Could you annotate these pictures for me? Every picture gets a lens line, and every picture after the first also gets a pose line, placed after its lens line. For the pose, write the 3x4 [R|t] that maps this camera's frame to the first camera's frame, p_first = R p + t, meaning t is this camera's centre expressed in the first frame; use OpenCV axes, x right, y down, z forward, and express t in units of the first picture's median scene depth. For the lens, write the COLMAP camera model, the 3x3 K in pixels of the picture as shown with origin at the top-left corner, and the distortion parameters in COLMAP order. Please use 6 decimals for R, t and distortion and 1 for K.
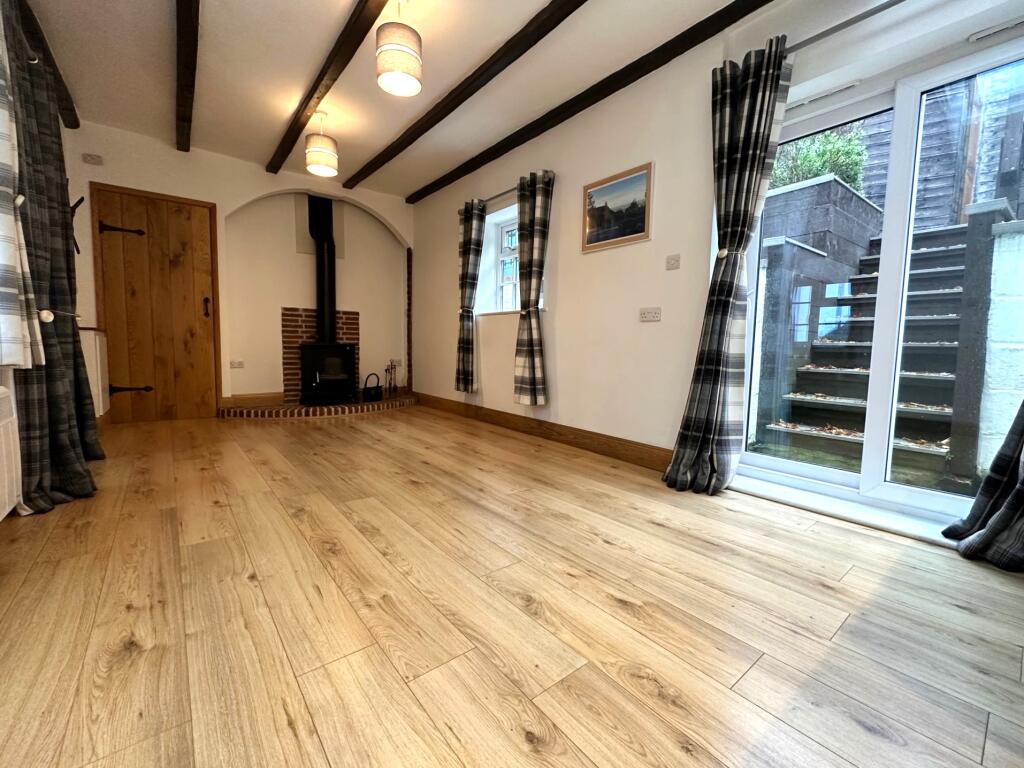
lens RADIAL K [[425.9, 0, 509.8], [0, 425.9, 381.8], [0, 0, 1]] dist [-0.002033, -0.000160]
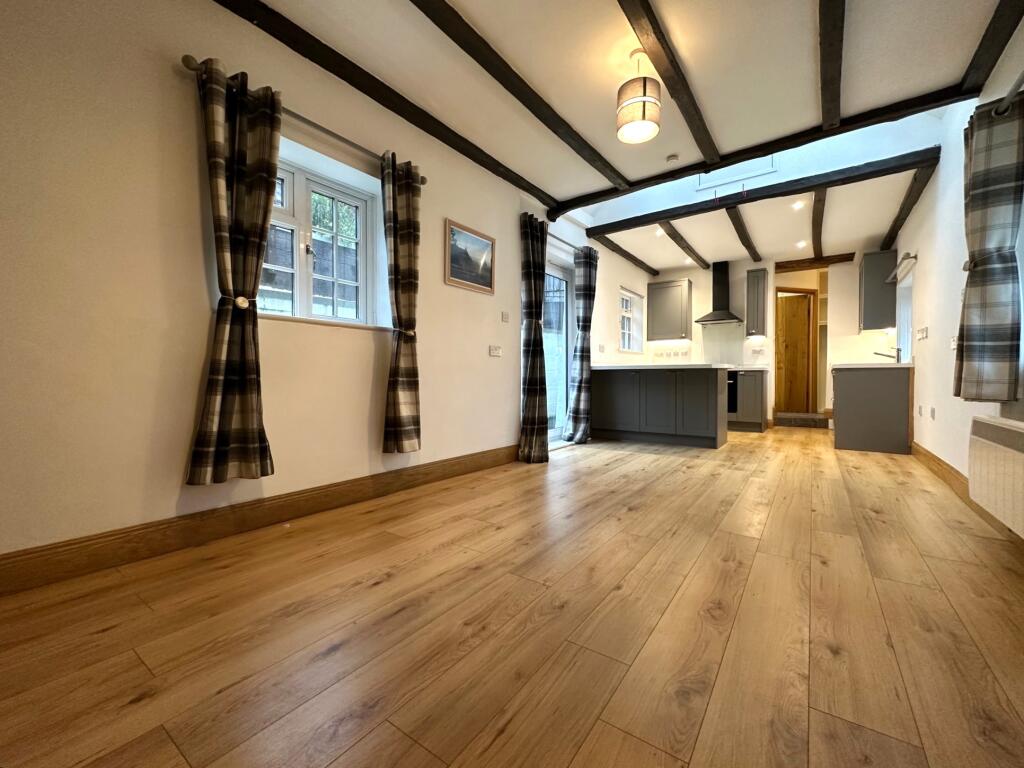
lens RADIAL K [[425.9, 0, 509.8], [0, 425.9, 381.8], [0, 0, 1]] dist [-0.002033, -0.000160]
pose [[-0.271399, -0.032835, 0.961907, -0.986733], [0.075487, 0.995613, 0.055284, -0.133320], [-0.959502, 0.087616, -0.267730, 1.338571]]
